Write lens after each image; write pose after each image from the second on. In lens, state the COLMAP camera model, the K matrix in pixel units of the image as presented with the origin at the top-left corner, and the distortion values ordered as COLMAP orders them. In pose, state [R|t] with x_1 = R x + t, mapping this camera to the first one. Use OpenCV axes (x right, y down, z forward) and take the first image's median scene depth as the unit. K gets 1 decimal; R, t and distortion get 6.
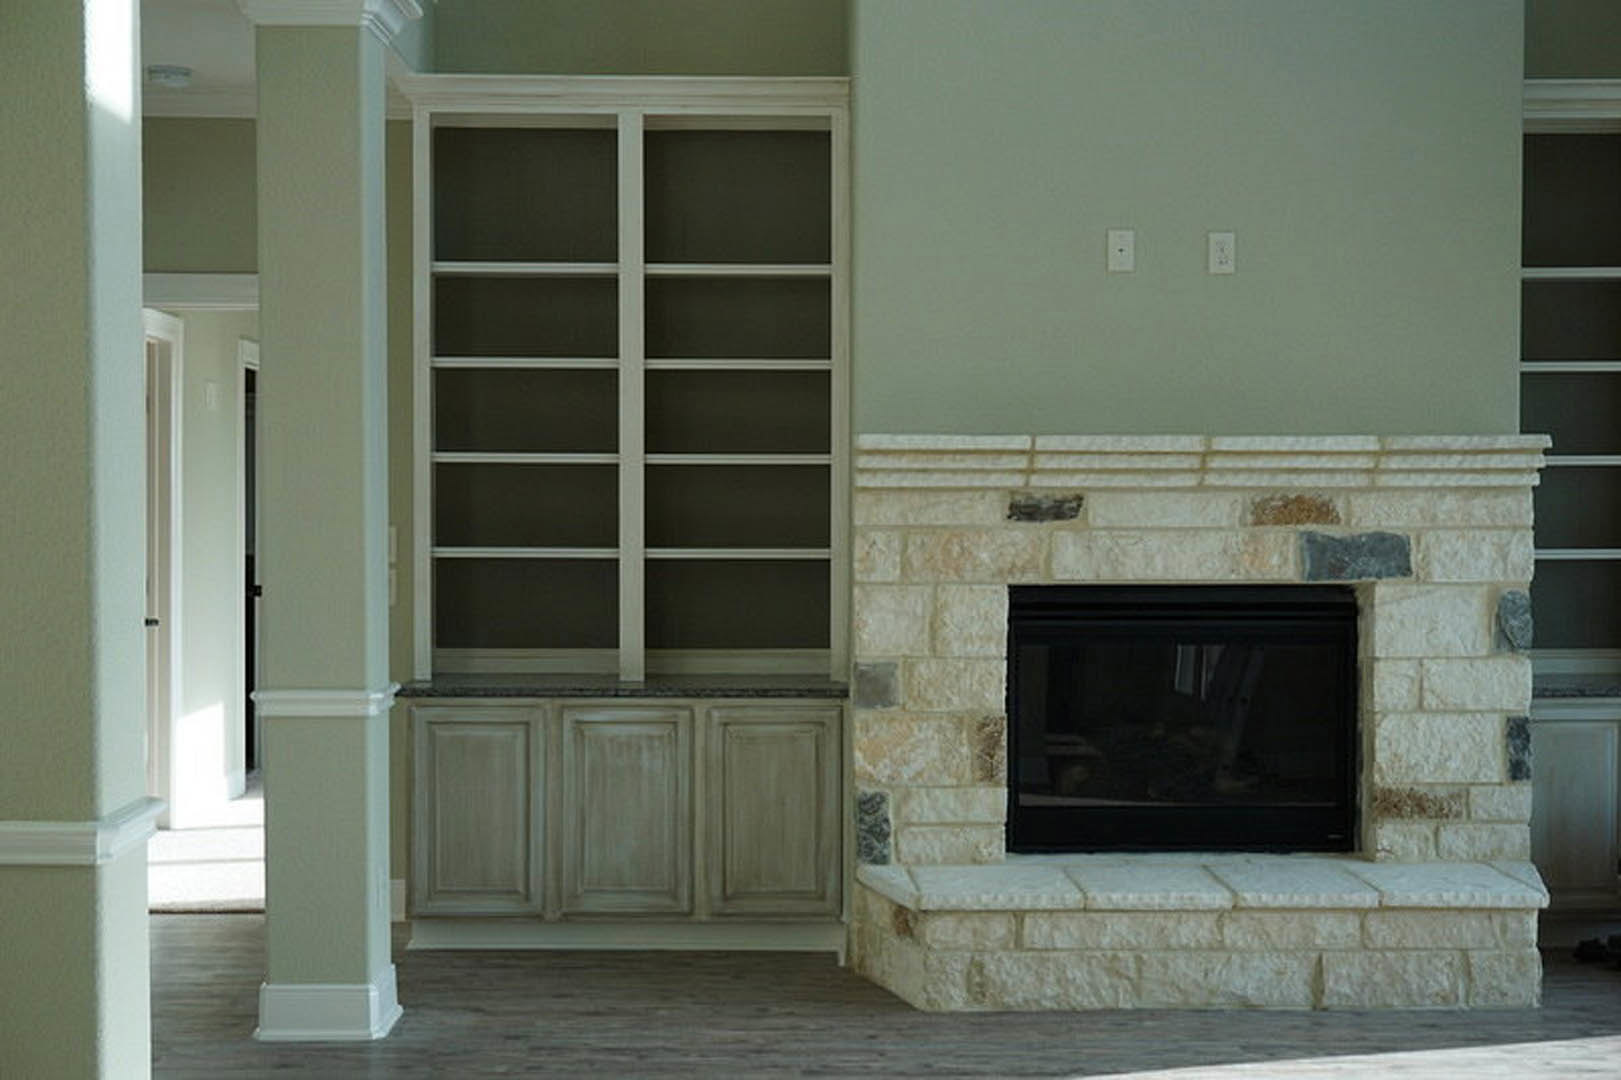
lens RADIAL K [[2186.5, 0, 804.4], [0, 2186.5, 581.5], [0, 0, 1]] dist [0.012126, 0.000909]
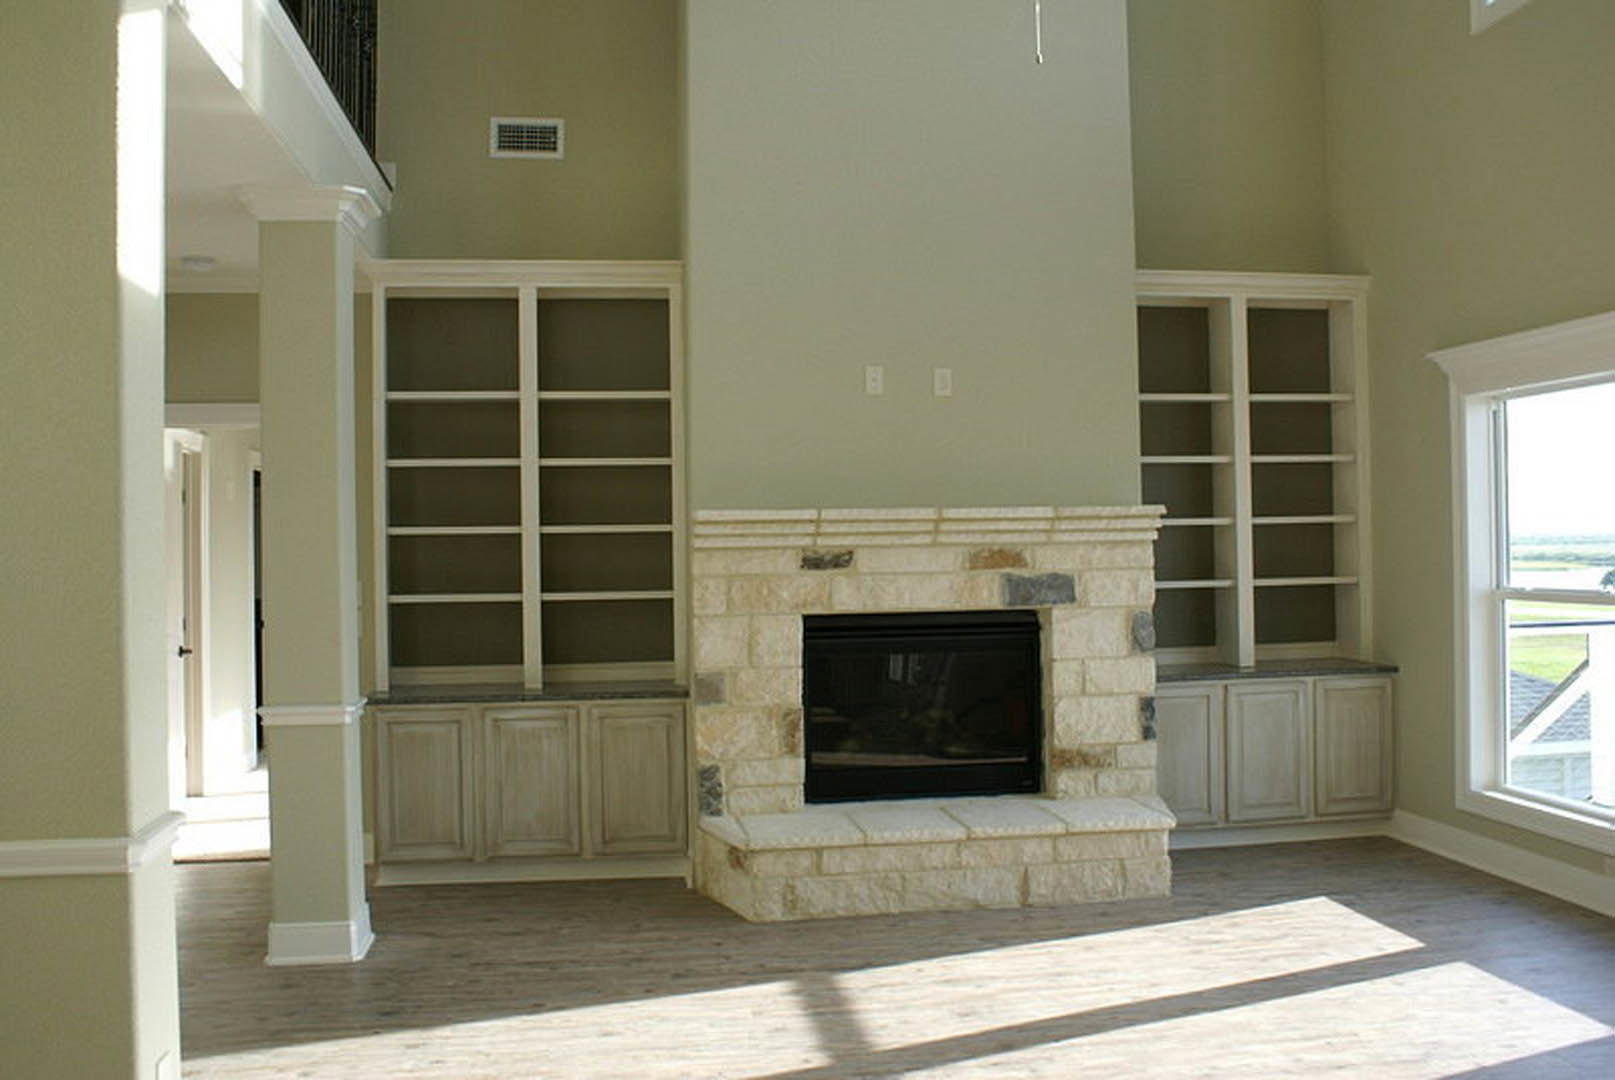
lens RADIAL K [[1398.1, 0, 786.1], [0, 1398.1, 547.8], [0, 0, 1]] dist [-0.142419, 0.130847]
pose [[0.993036, -0.016067, 0.116713, -0.022214], [0.020512, 0.999105, -0.036991, -0.008706], [-0.116014, 0.039127, 0.992477, 0.102345]]
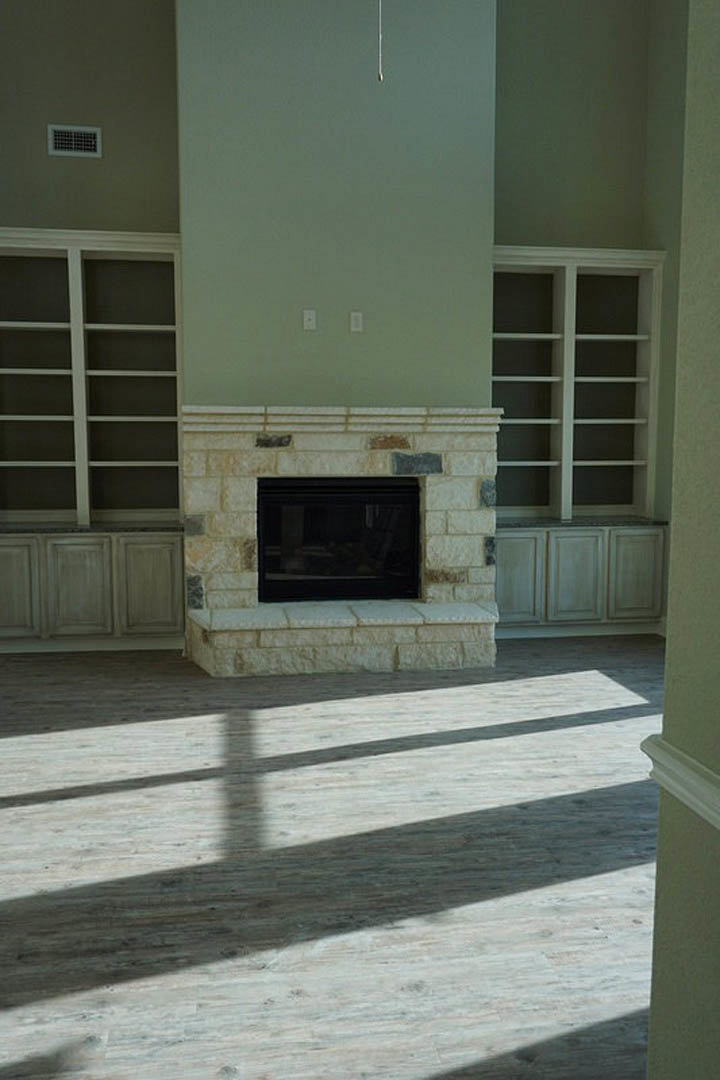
lens RADIAL K [[913.2, 0, 358.5], [0, 913.2, 546.6], [0, 0, 1]] dist [-0.006662, 0.006100]
pose [[0.992022, -0.013417, 0.125347, 0.079107], [0.004691, 0.997560, 0.069651, 0.007175], [-0.125976, -0.068508, 0.989665, 0.102254]]
